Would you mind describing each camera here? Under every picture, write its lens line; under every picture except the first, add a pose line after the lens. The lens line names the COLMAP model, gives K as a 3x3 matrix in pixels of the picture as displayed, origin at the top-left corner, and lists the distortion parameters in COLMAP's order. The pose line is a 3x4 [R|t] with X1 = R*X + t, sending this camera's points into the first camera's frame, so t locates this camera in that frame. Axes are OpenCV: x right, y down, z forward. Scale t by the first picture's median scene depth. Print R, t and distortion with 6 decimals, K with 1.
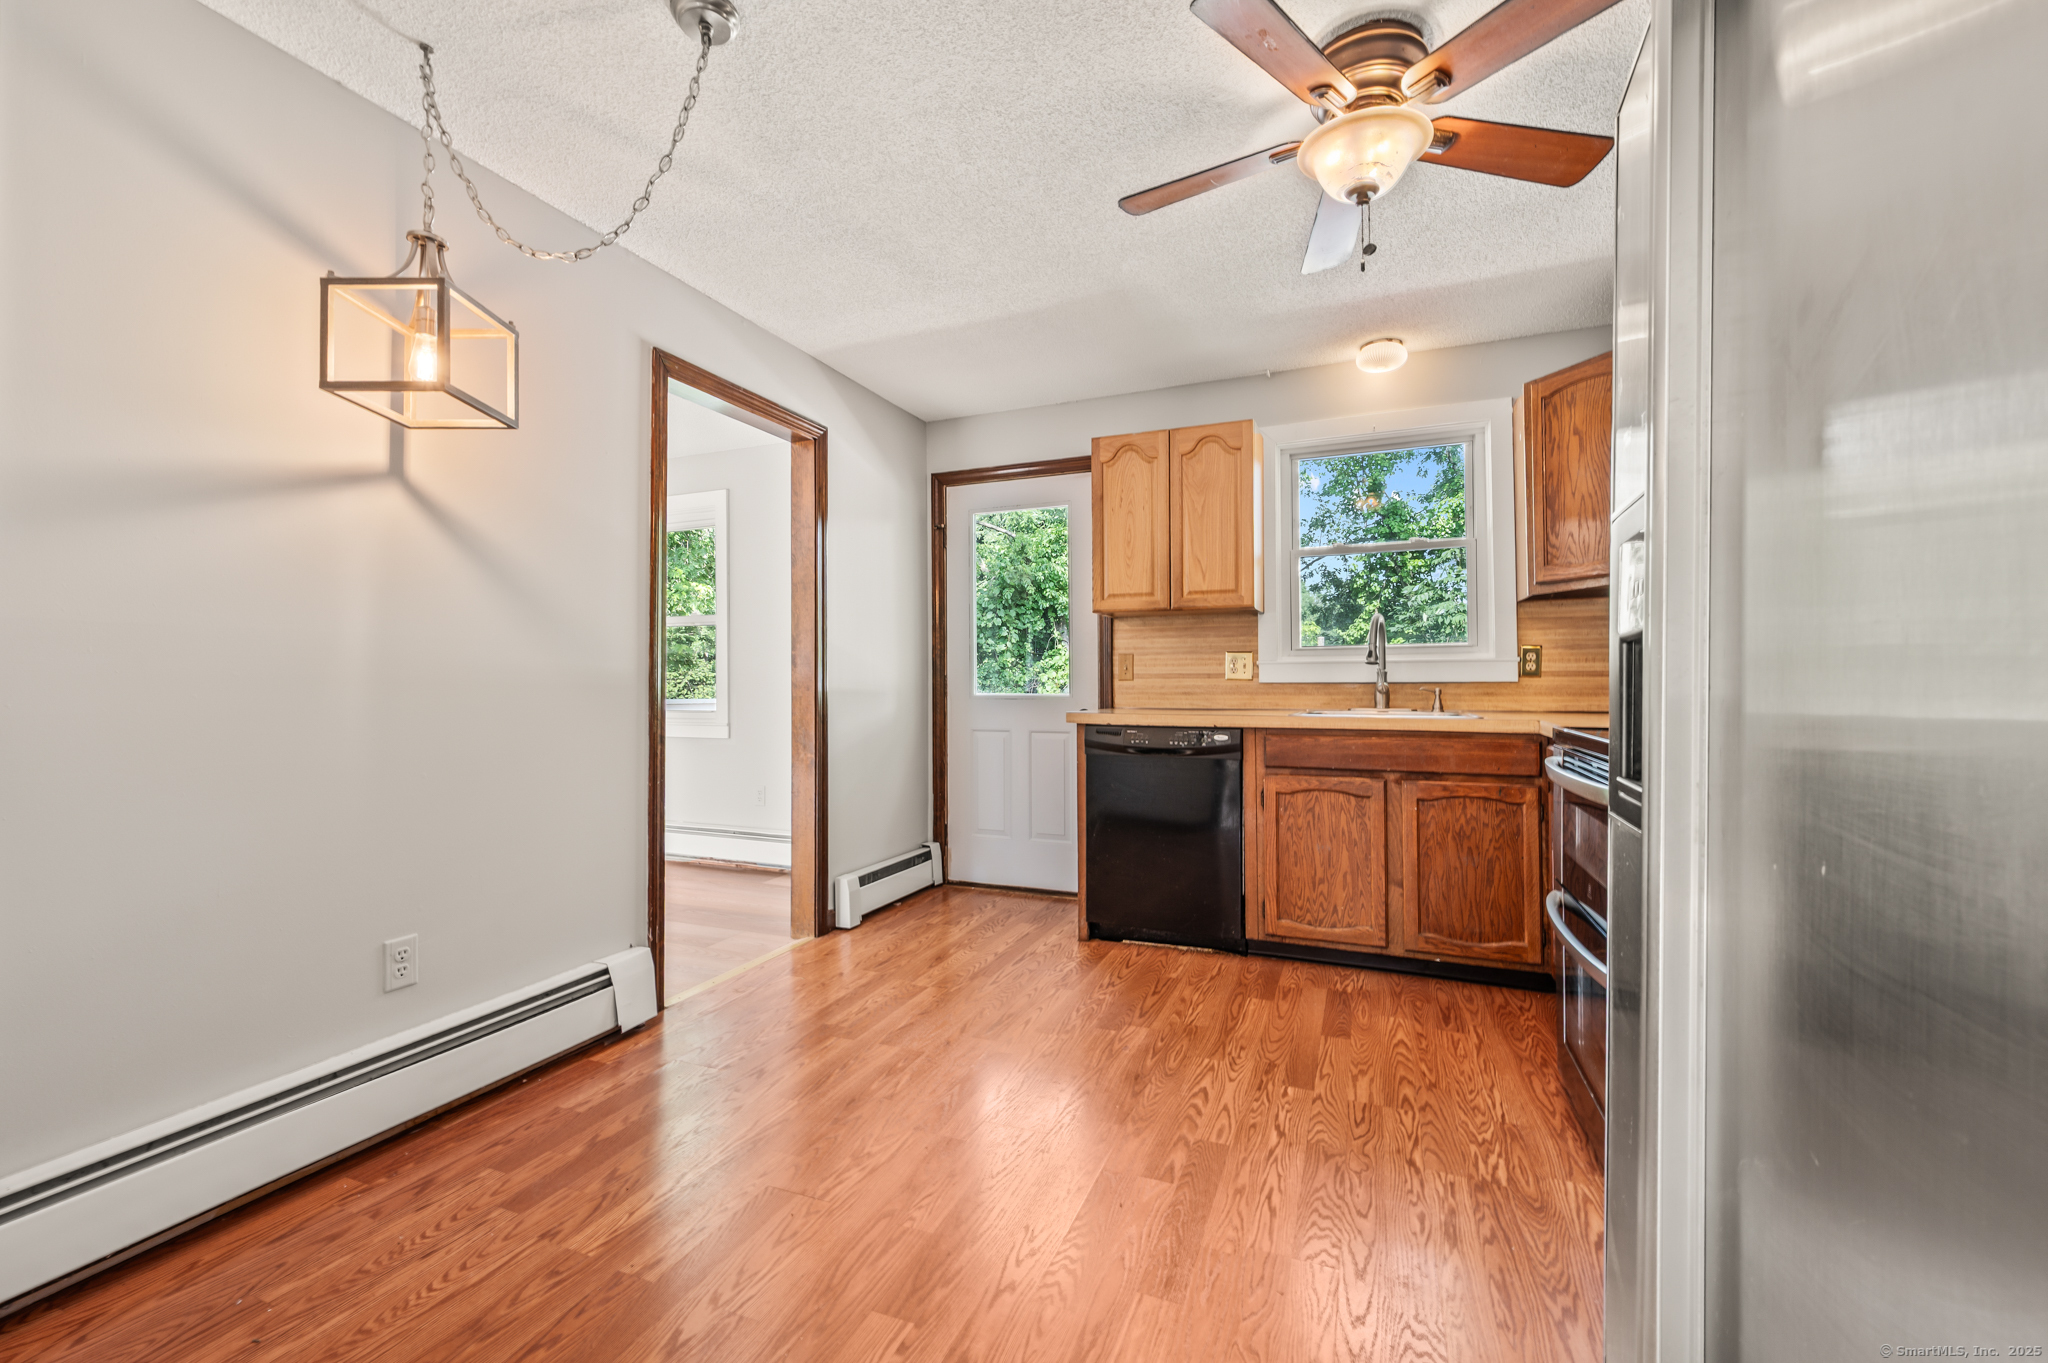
lens RADIAL K [[765.8, 0, 1022.9], [0, 765.8, 670.0], [0, 0, 1]] dist [0.000761, 0.000000]
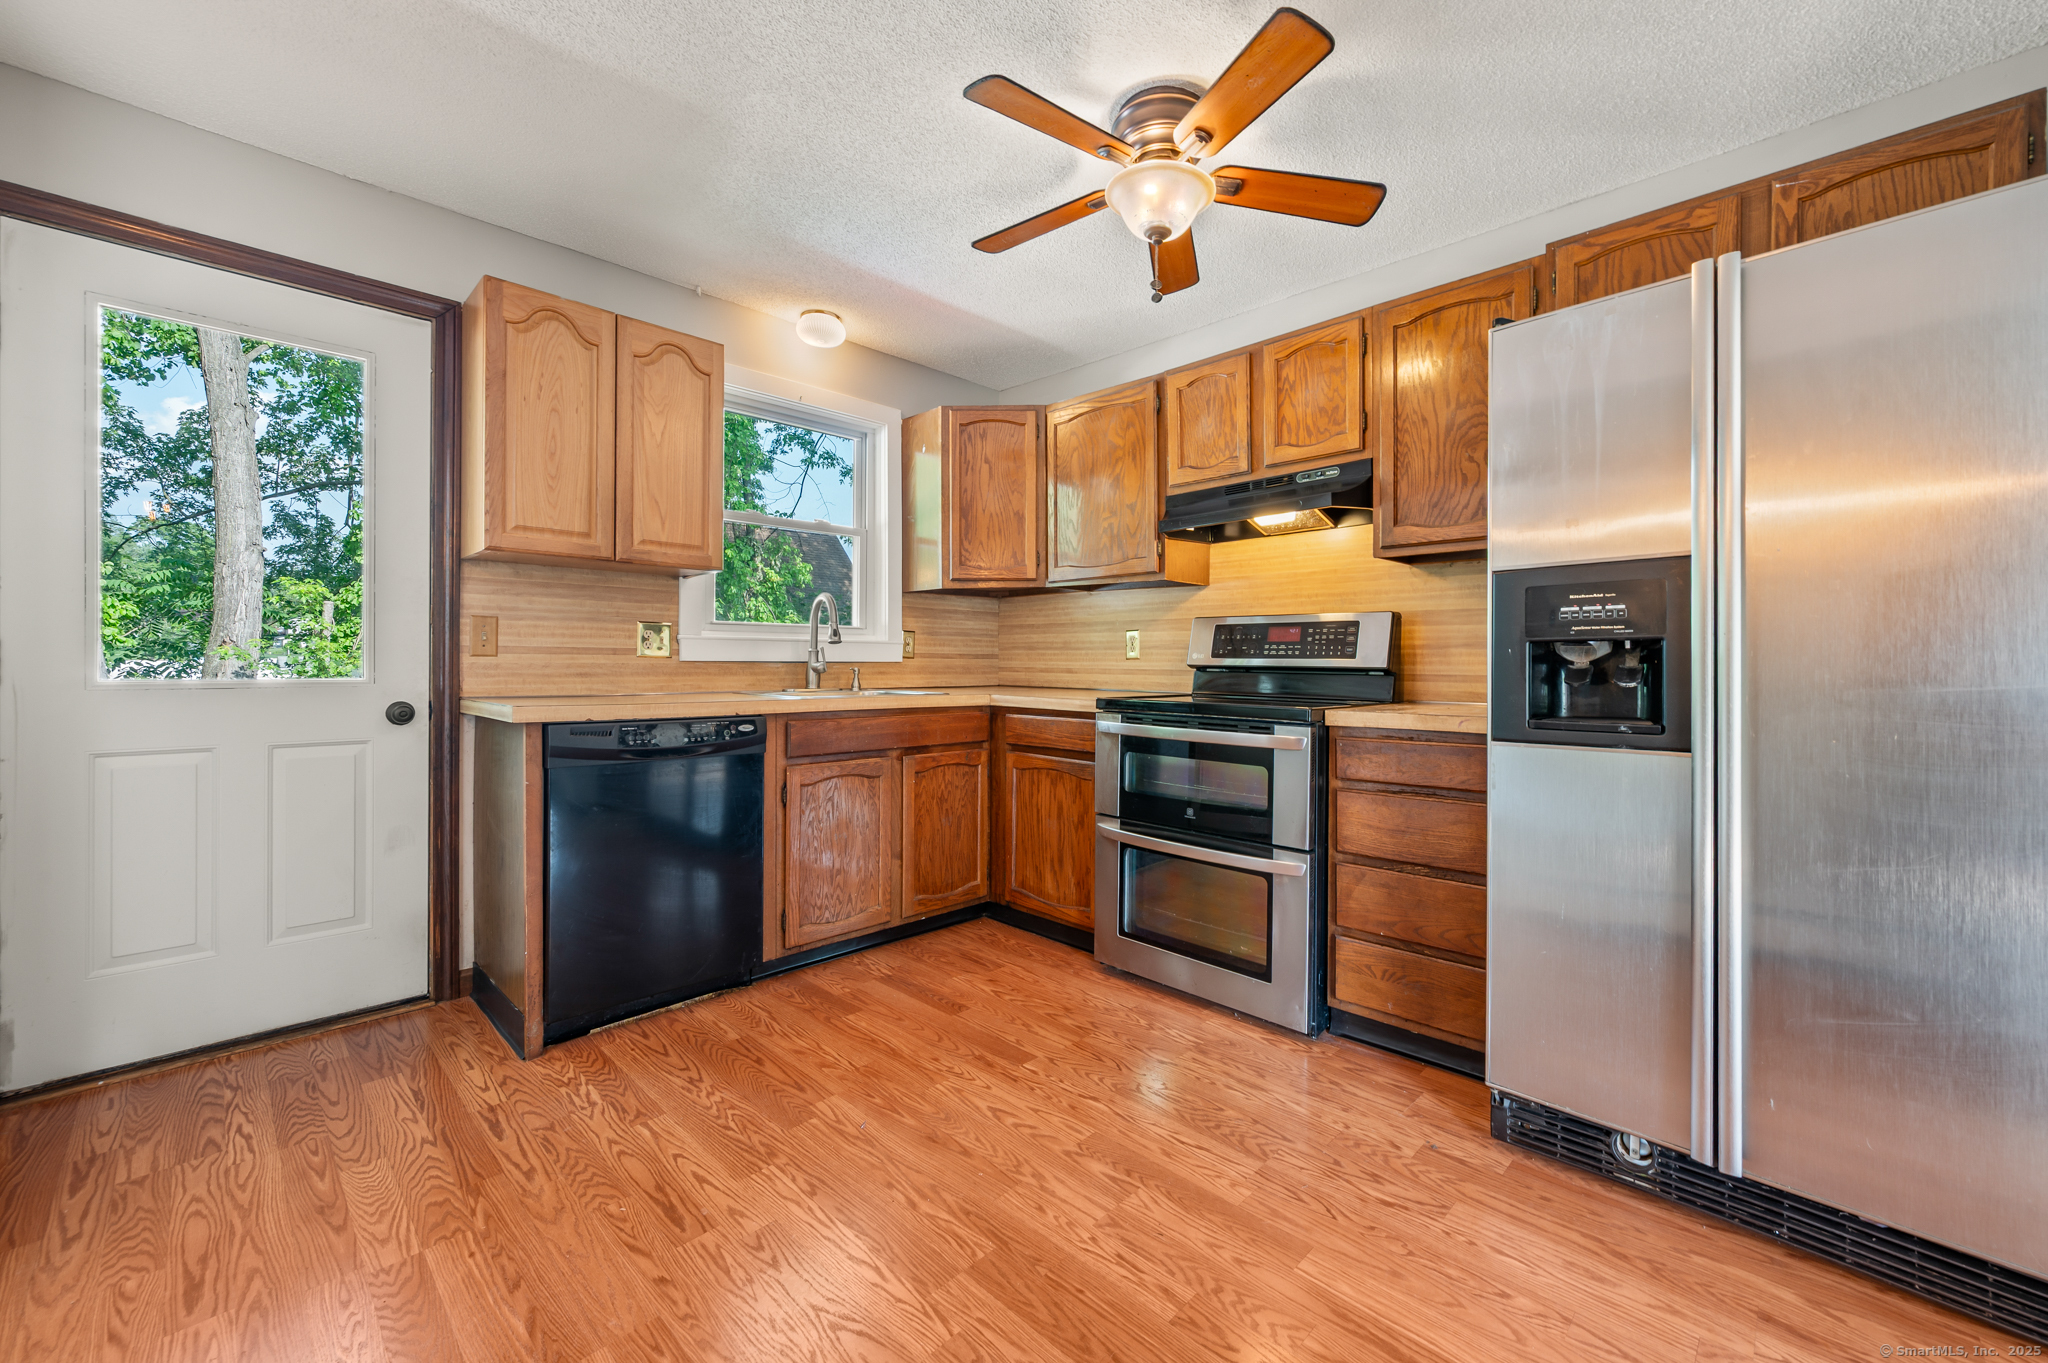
lens RADIAL K [[816.8, 0, 978.7], [0, 816.8, 661.3], [0, 0, 1]] dist [-0.000597, -0.000109]
pose [[0.413051, 0.007216, 0.910679, -0.459111], [-0.021633, 0.999764, 0.001890, 0.010568], [-0.910451, -0.020481, 0.413109, 0.436841]]
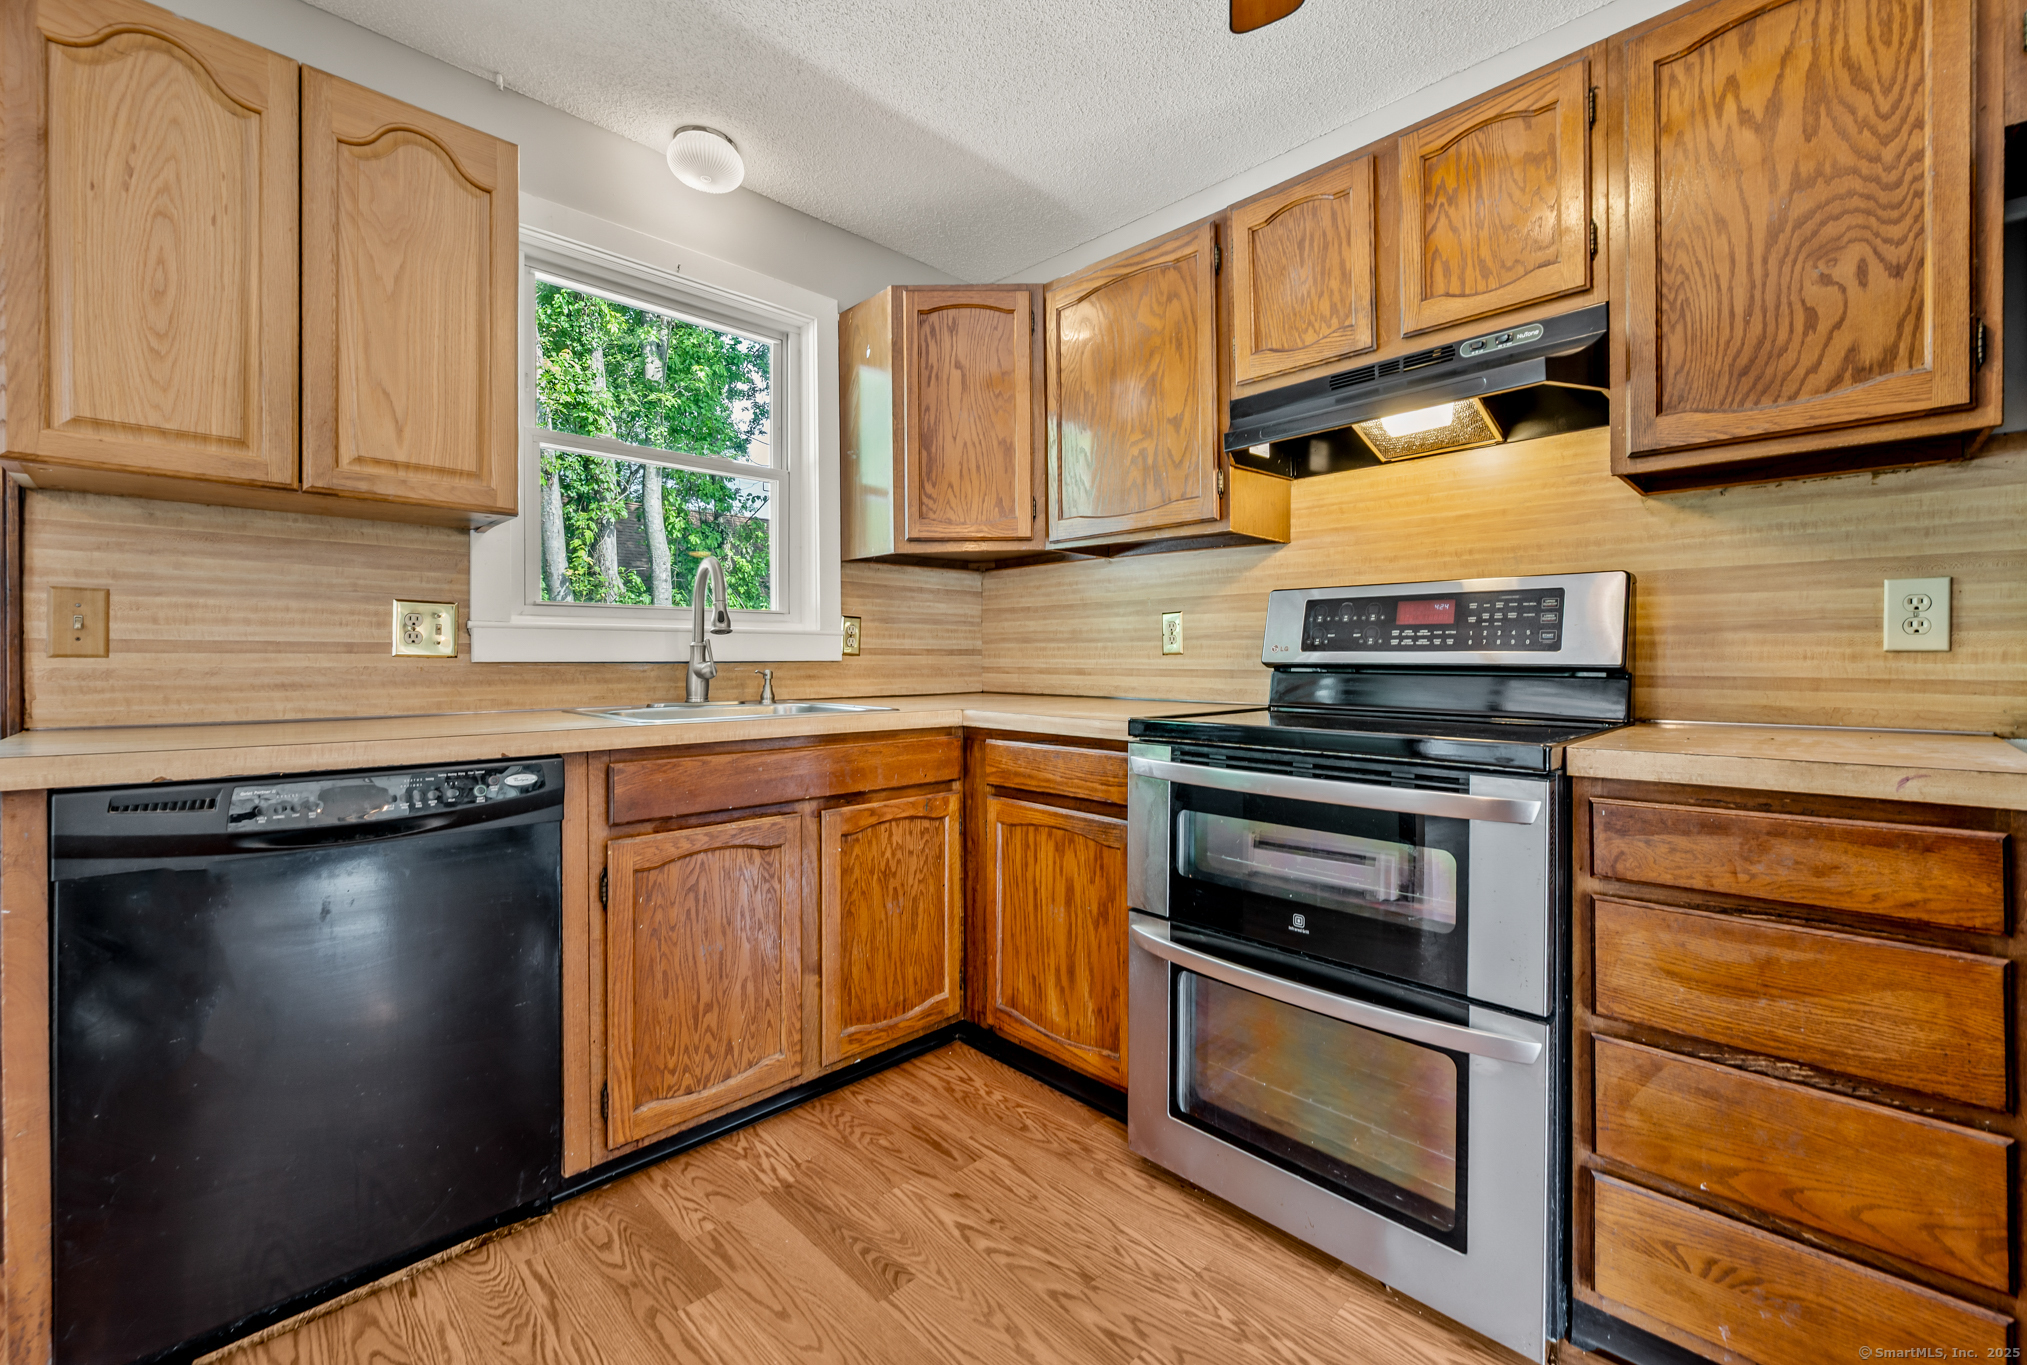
lens RADIAL K [[844.7, 0, 1010.0], [0, 844.7, 659.8], [0, 0, 1]] dist [0.000342, 0.000201]
pose [[0.380228, 0.002909, 0.924888, -0.110912], [-0.014654, 0.999888, 0.002879, 0.010087], [-0.924777, -0.014648, 0.380229, 0.558717]]
